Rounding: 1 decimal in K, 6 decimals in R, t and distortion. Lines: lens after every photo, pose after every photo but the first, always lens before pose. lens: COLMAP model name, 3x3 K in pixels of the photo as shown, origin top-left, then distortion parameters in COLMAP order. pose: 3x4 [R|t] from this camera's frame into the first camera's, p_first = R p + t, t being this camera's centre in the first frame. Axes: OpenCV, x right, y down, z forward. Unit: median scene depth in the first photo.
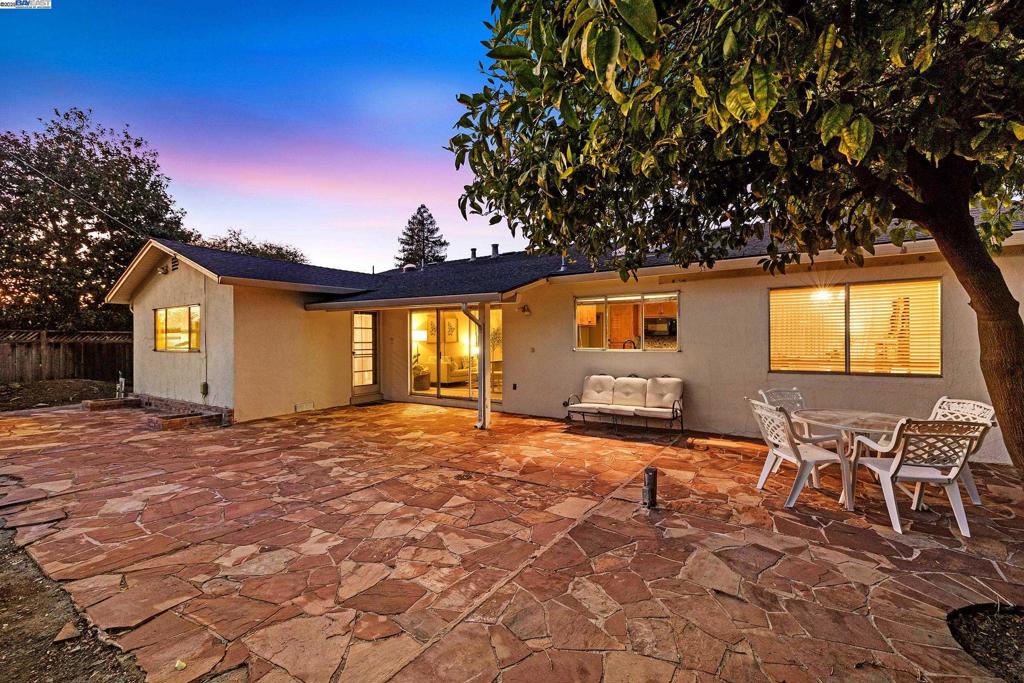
lens RADIAL K [[426.8, 0, 509.8], [0, 426.8, 338.7], [0, 0, 1]] dist [-0.000738, 0.000291]
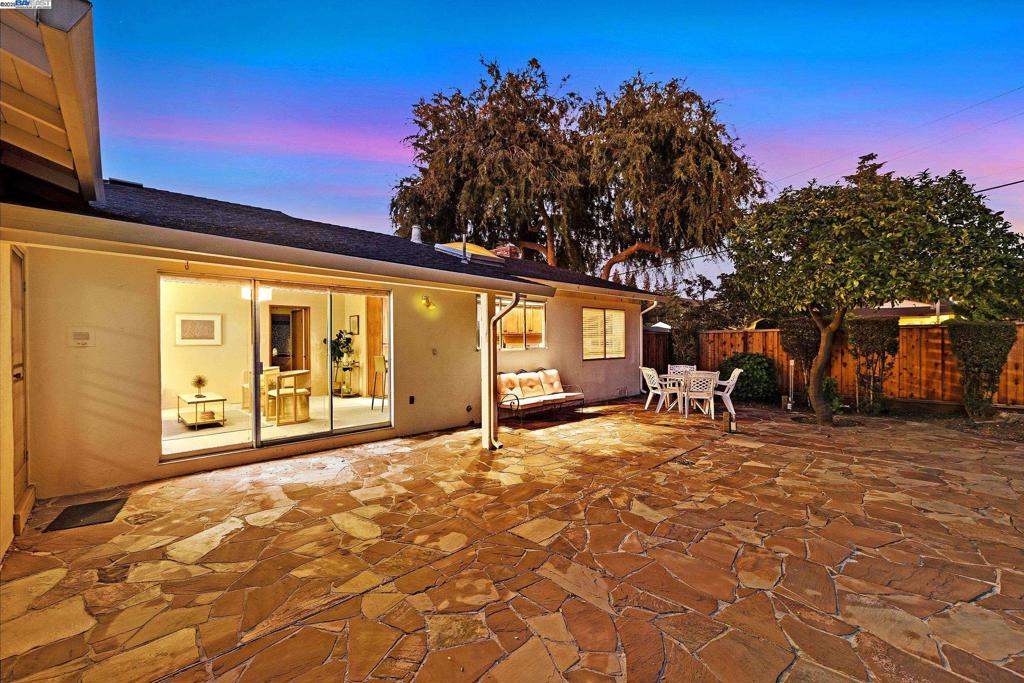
lens RADIAL K [[426.8, 0, 510.0], [0, 426.8, 342.1], [0, 0, 1]] dist [-0.000738, 0.000291]
pose [[0.226086, 0.001030, 0.974107, -0.928419], [0.000148, 0.999999, -0.001092, 0.010730], [-0.974107, 0.000391, 0.226085, 0.865555]]
